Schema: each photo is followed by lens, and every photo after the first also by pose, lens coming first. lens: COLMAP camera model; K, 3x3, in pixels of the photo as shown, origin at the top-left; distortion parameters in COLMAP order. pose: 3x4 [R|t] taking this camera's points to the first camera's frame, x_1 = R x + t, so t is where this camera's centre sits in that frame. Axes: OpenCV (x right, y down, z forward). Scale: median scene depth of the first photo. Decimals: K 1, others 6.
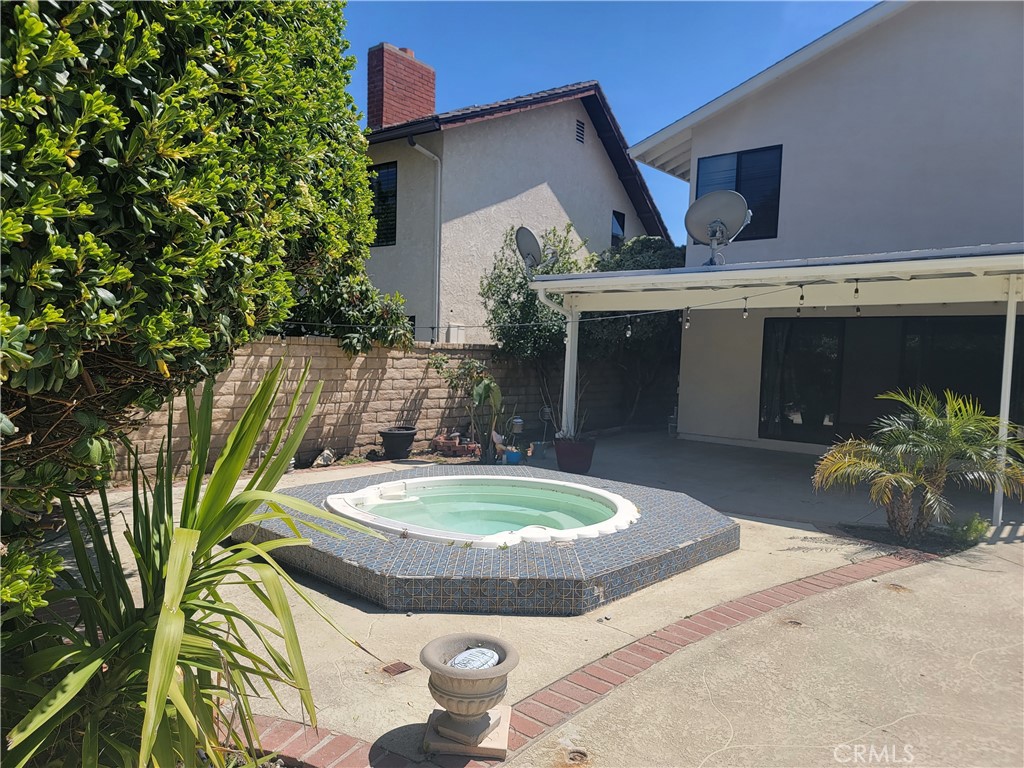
lens RADIAL K [[713.1, 0, 512.0], [0, 713.1, 384.0], [0, 0, 1]] dist [0.004631, 0.002980]
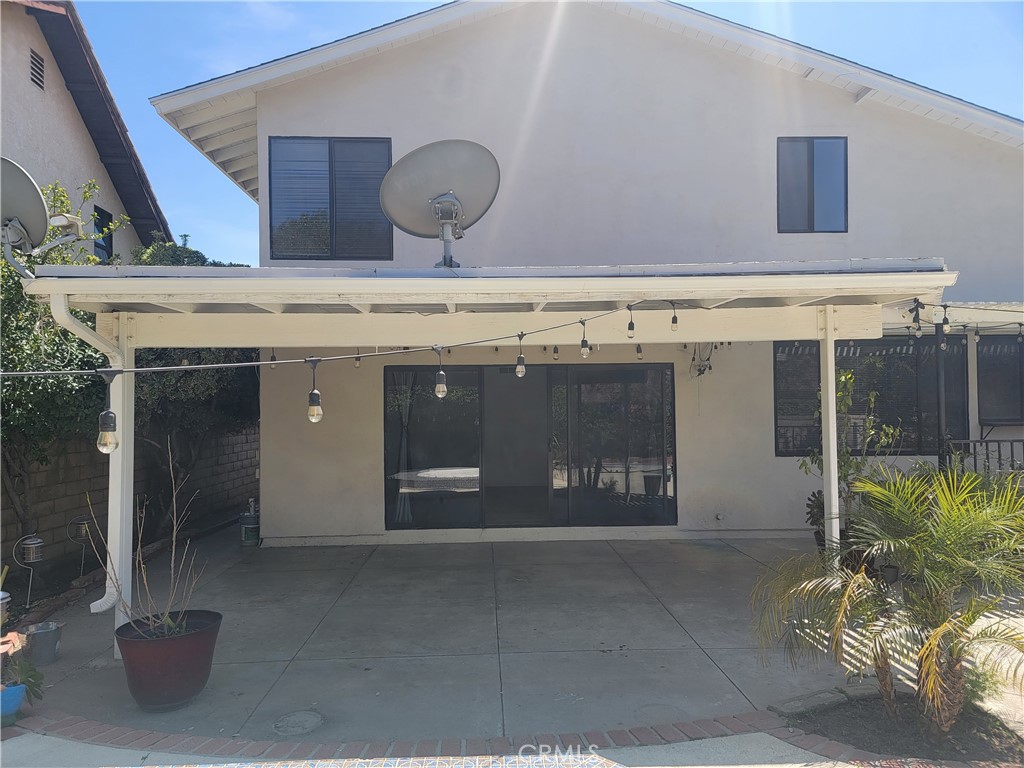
lens RADIAL K [[710.6, 0, 512.0], [0, 710.6, 384.0], [0, 0, 1]] dist [0.133489, -0.111367]
pose [[0.743725, -0.013412, 0.668351, -0.043401], [0.062040, 0.996869, -0.049032, -0.028560], [-0.665601, 0.077930, 0.742228, 0.362425]]
